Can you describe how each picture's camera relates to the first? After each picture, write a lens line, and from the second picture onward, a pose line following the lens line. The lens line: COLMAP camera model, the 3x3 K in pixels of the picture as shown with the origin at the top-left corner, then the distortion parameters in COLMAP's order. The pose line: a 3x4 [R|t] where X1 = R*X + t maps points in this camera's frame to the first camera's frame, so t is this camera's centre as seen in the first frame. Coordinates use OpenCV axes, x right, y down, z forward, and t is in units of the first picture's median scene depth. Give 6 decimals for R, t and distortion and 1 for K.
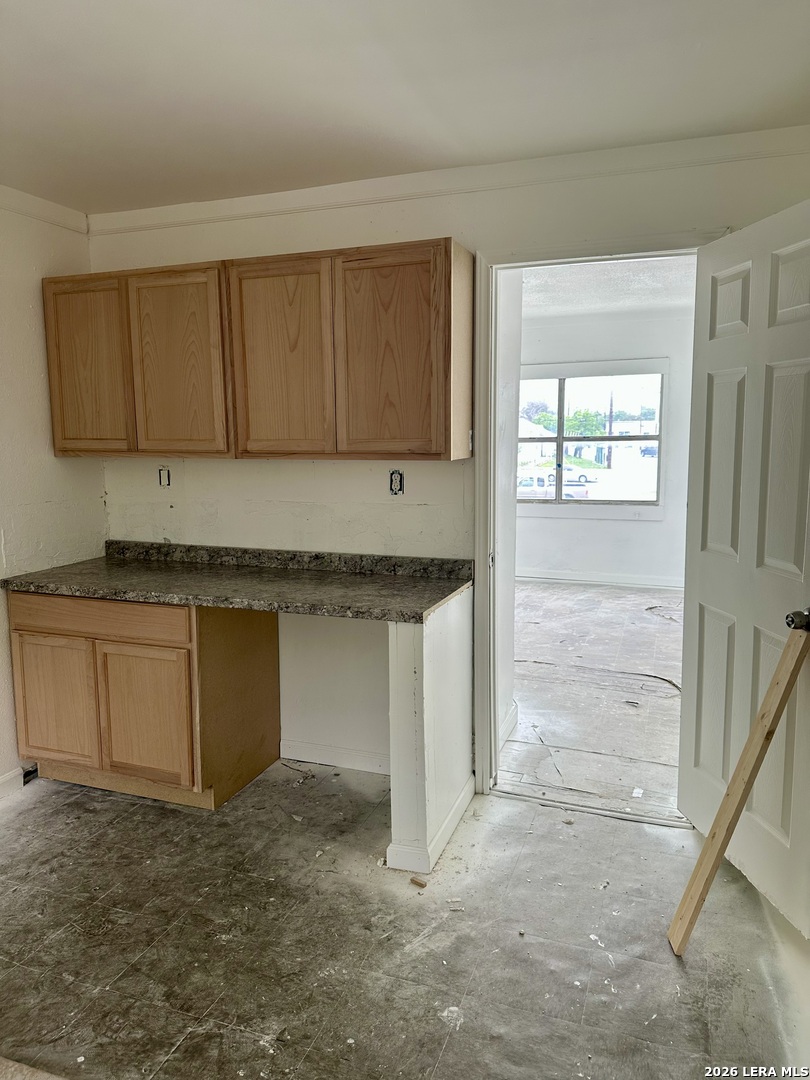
lens RADIAL K [[752.1, 0, 405.0], [0, 752.1, 540.0], [0, 0, 1]] dist [0.098805, -0.137324]
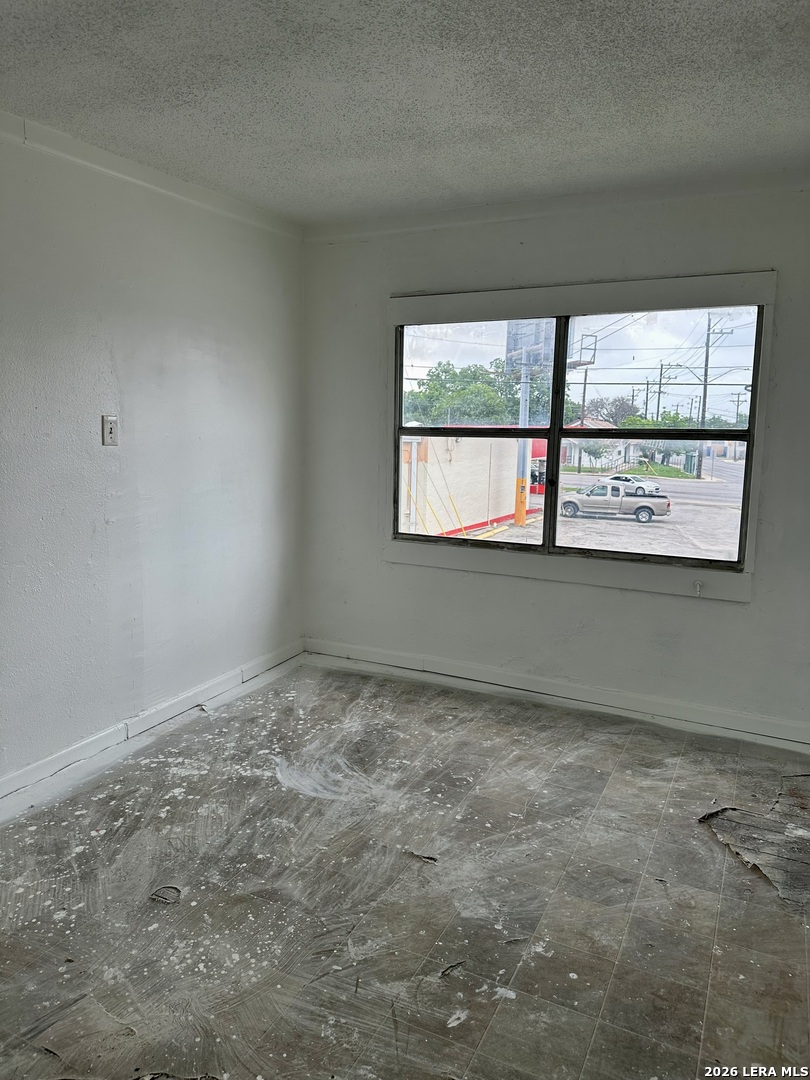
lens RADIAL K [[752.1, 0, 405.0], [0, 752.1, 540.0], [0, 0, 1]] dist [0.098805, -0.137324]
pose [[0.993493, 0.047234, -0.103641, 0.160918], [-0.047235, 0.998881, 0.002439, -0.055633], [0.103640, 0.002472, 0.994612, 0.468940]]
